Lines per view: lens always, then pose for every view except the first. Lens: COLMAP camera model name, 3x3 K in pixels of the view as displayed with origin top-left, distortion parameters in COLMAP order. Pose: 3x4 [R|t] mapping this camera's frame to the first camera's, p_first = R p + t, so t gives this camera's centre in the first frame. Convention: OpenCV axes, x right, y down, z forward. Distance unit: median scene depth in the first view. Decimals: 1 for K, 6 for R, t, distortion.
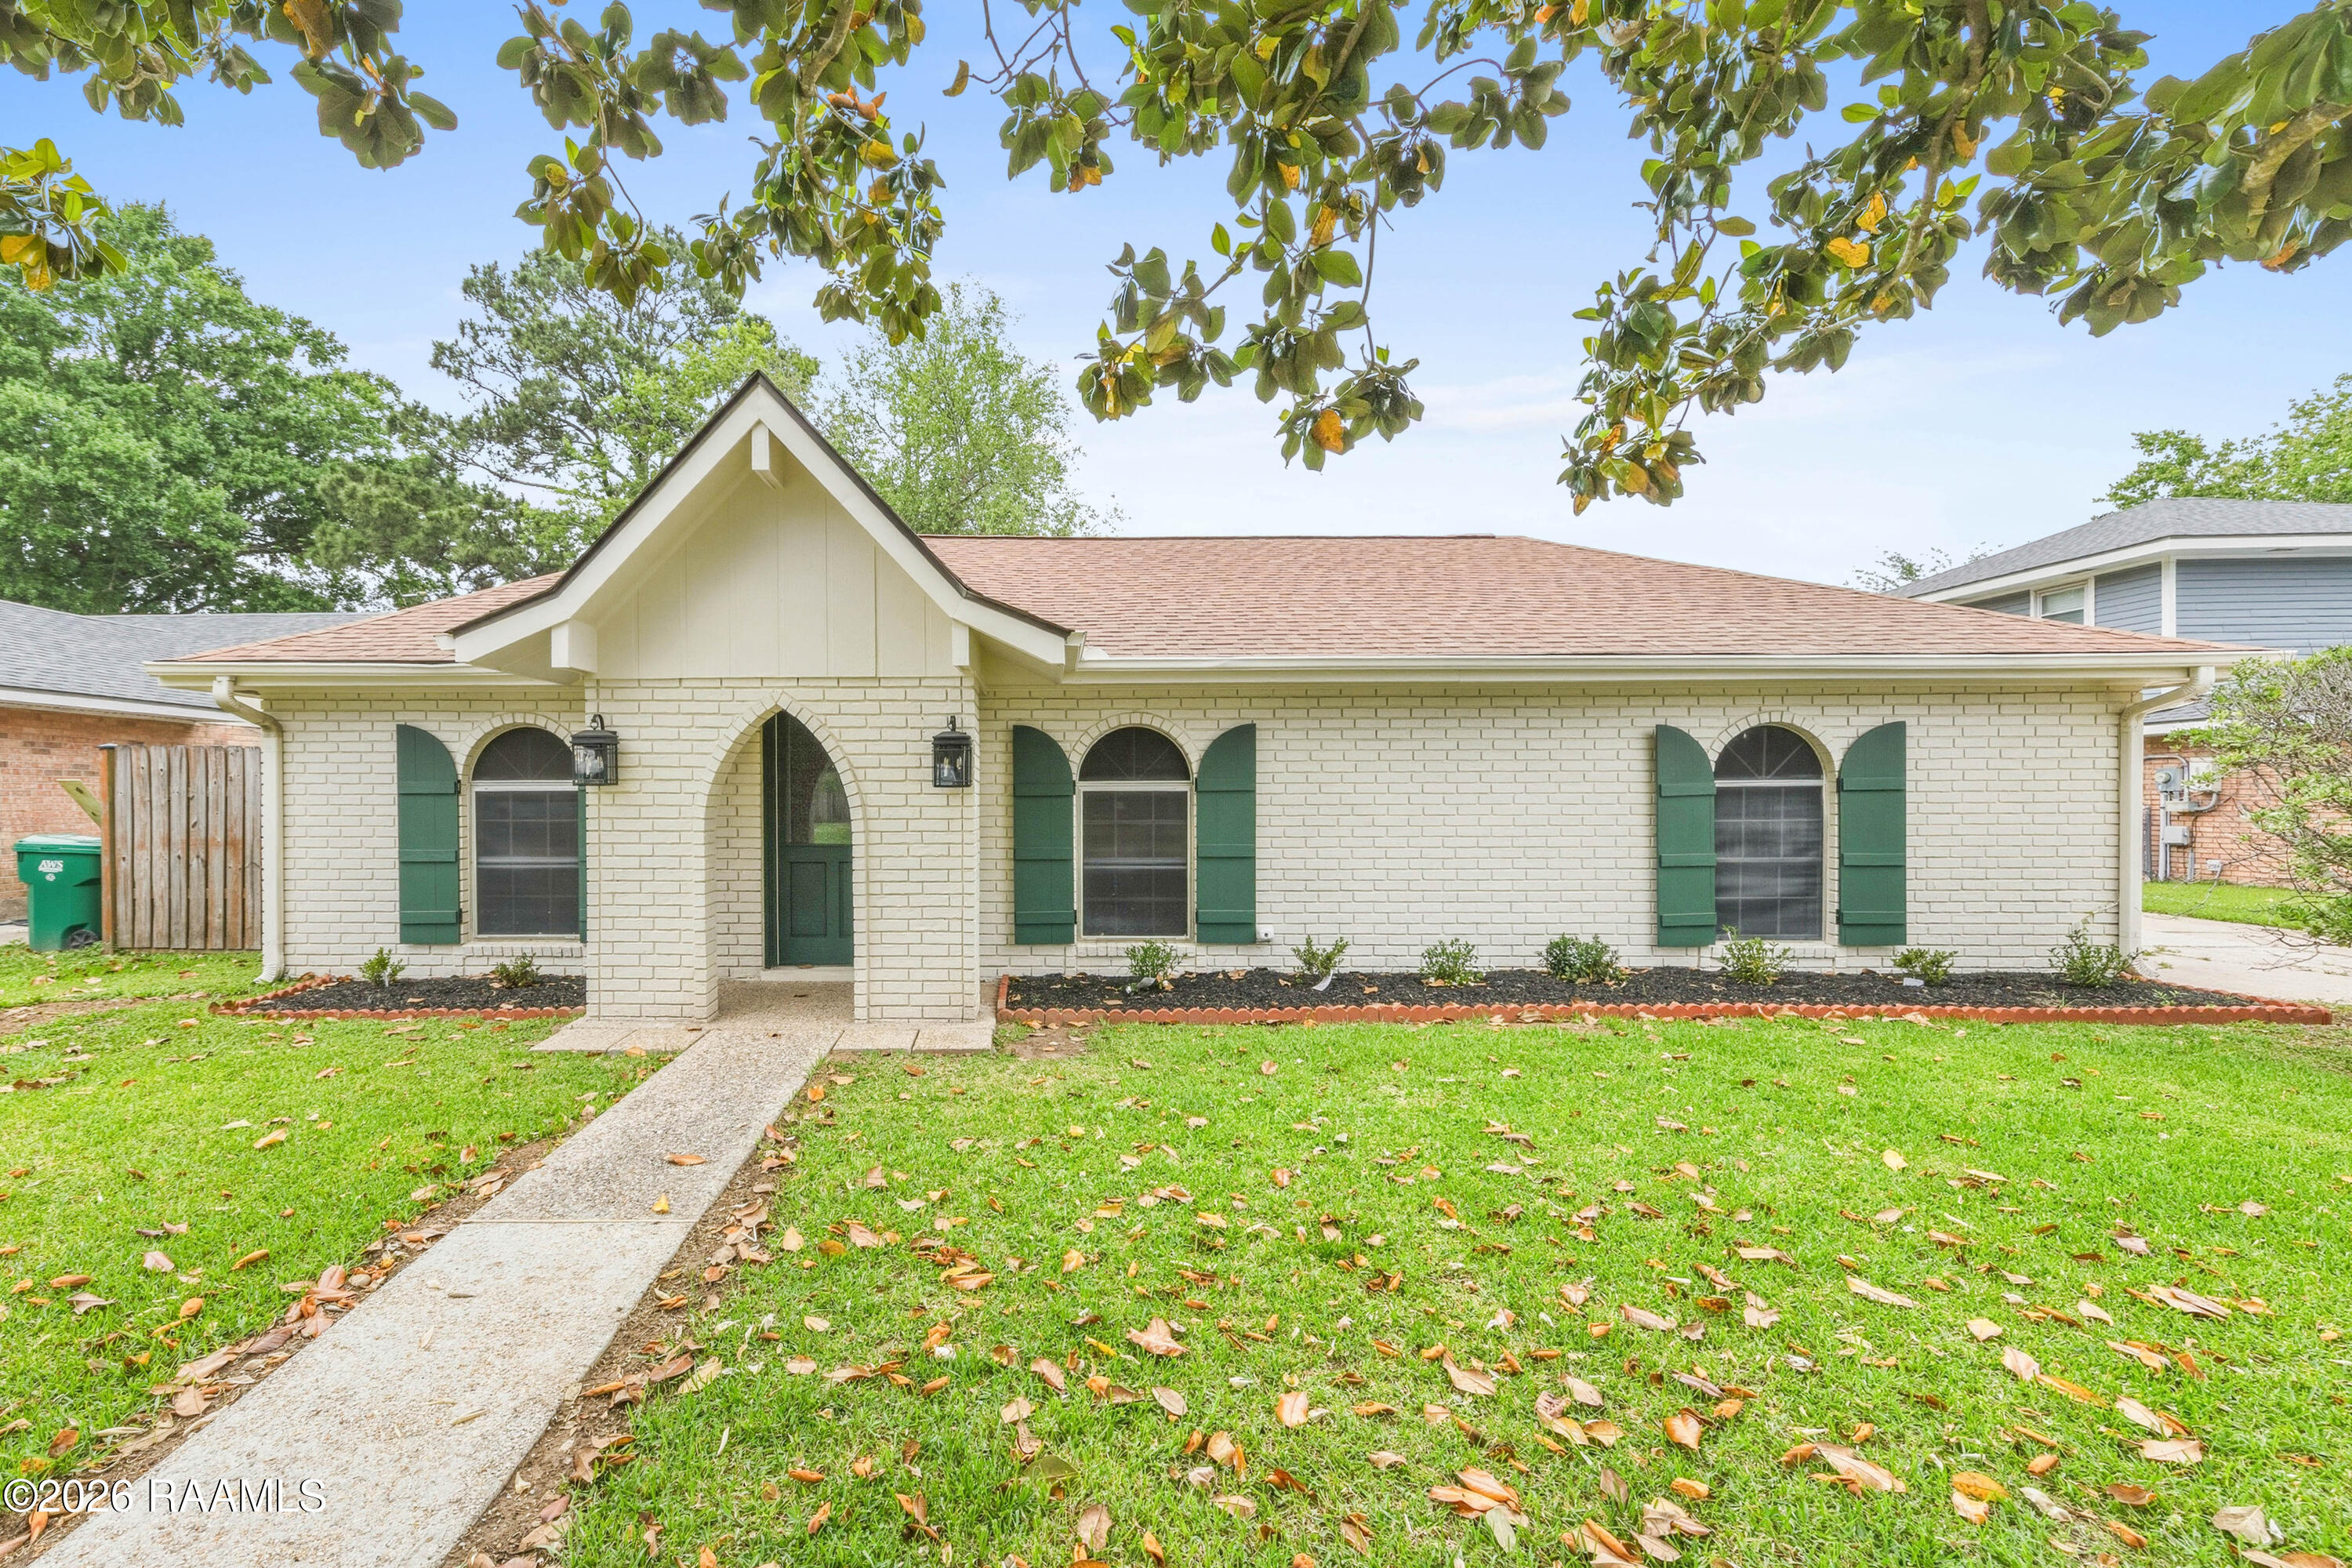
lens RADIAL K [[1068.5, 0, 1166.7], [0, 1068.5, 790.1], [0, 0, 1]] dist [0.003104, 0.000441]
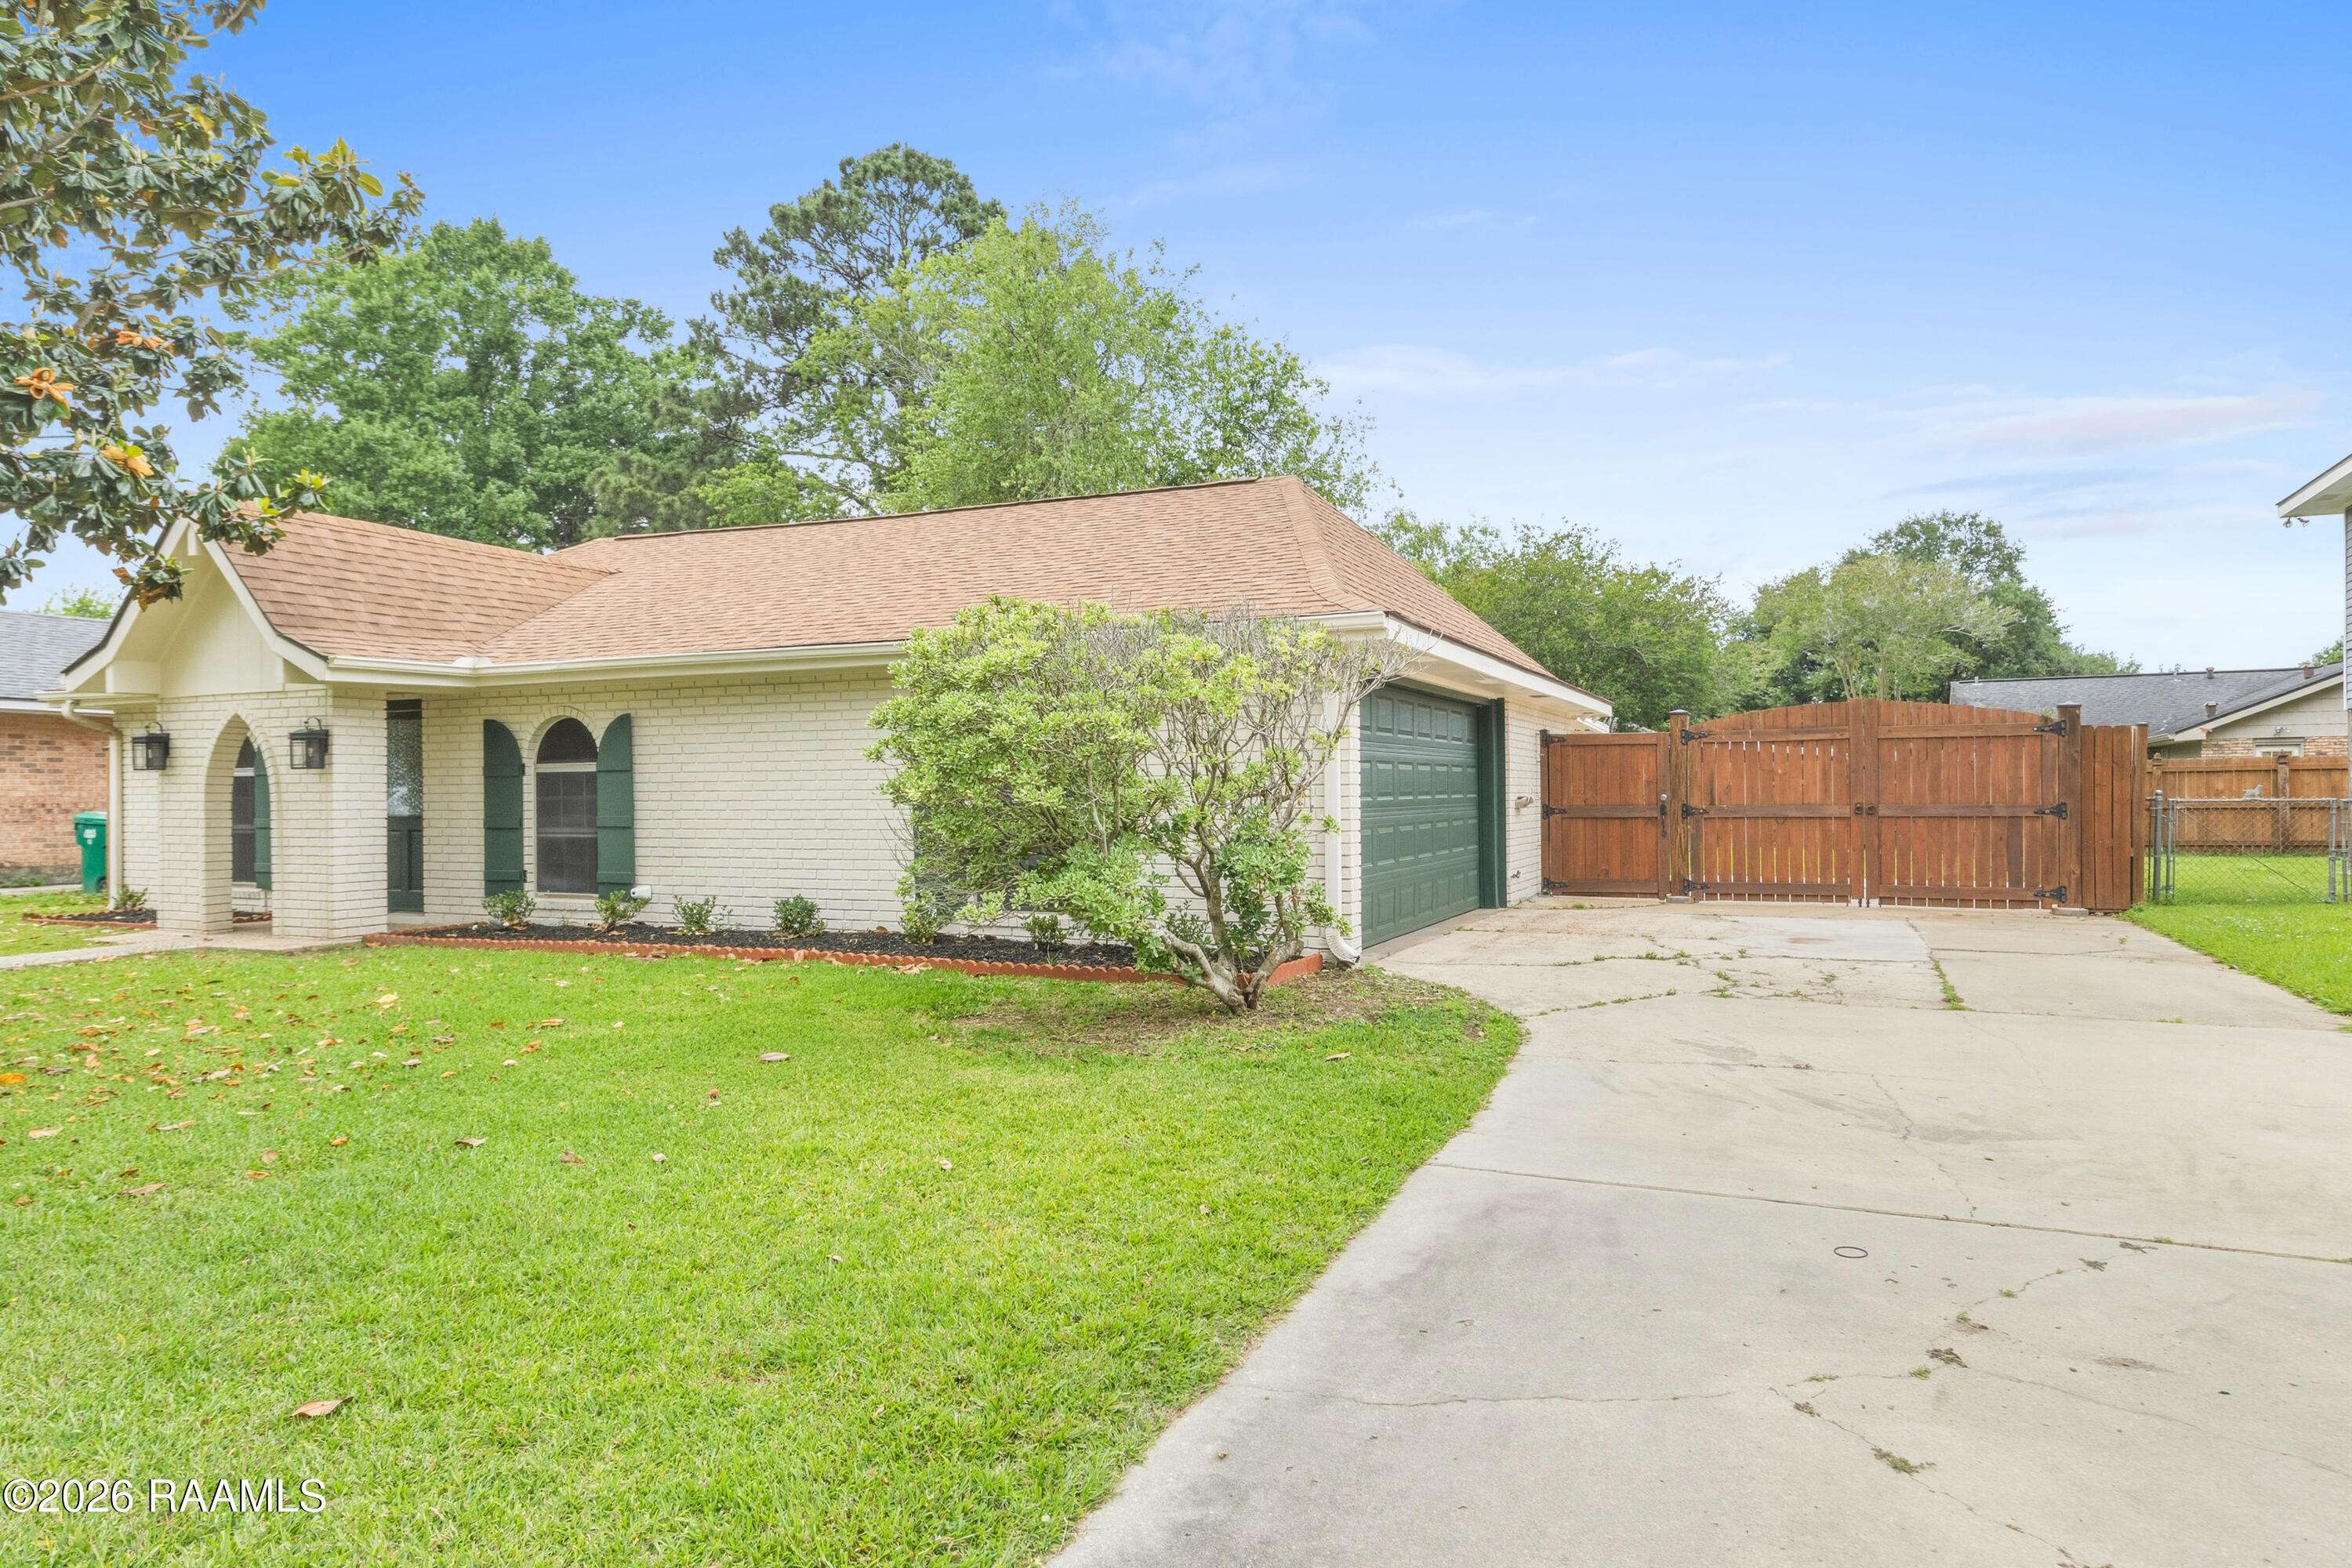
lens RADIAL K [[1464.2, 0, 1166.1], [0, 1464.2, 790.7], [0, 0, 1]] dist [-0.000590, 0.001129]
pose [[0.918069, -0.005037, -0.396388, 1.235729], [0.007603, 0.999959, 0.004904, 0.019485], [0.396347, -0.007516, 0.918070, -0.237820]]
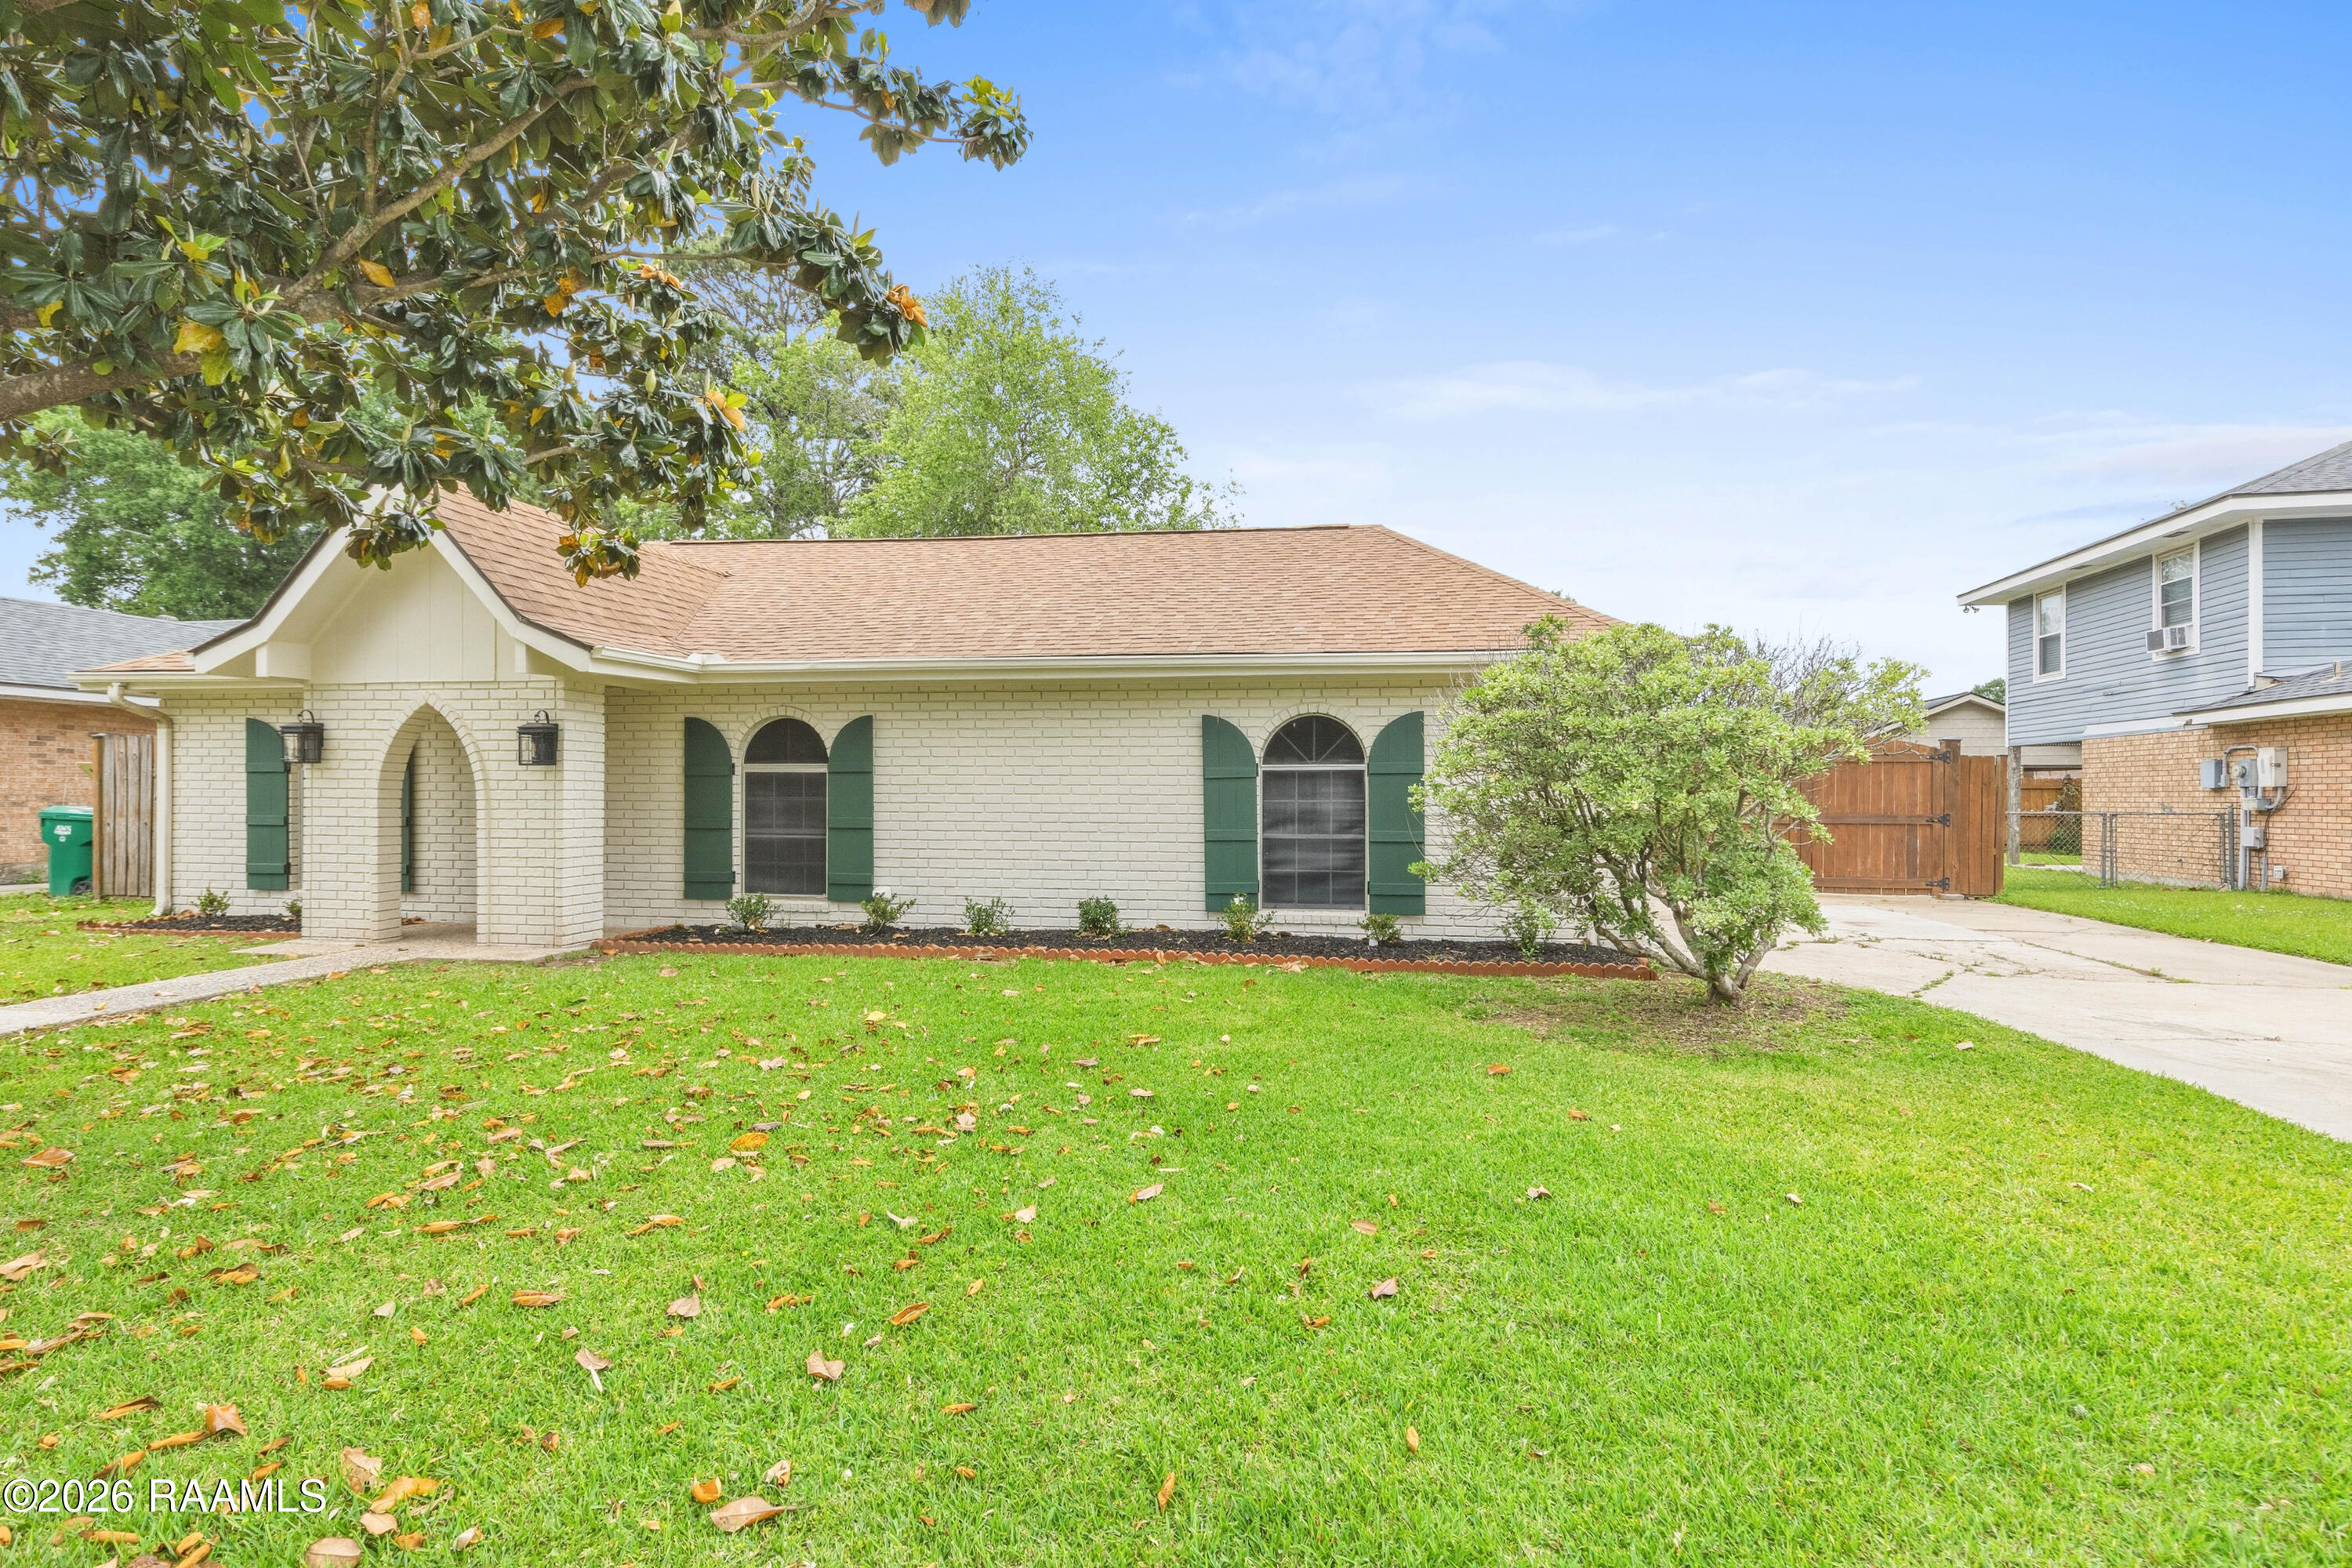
lens RADIAL K [[1204.0, 0, 1195.8], [0, 1204.0, 785.7], [0, 0, 1]] dist [0.004310, -0.001997]
pose [[0.987632, 0.005355, -0.156699, 0.633420], [-0.005562, 0.999984, -0.000880, 0.014656], [0.156692, 0.001741, 0.987646, -0.252256]]
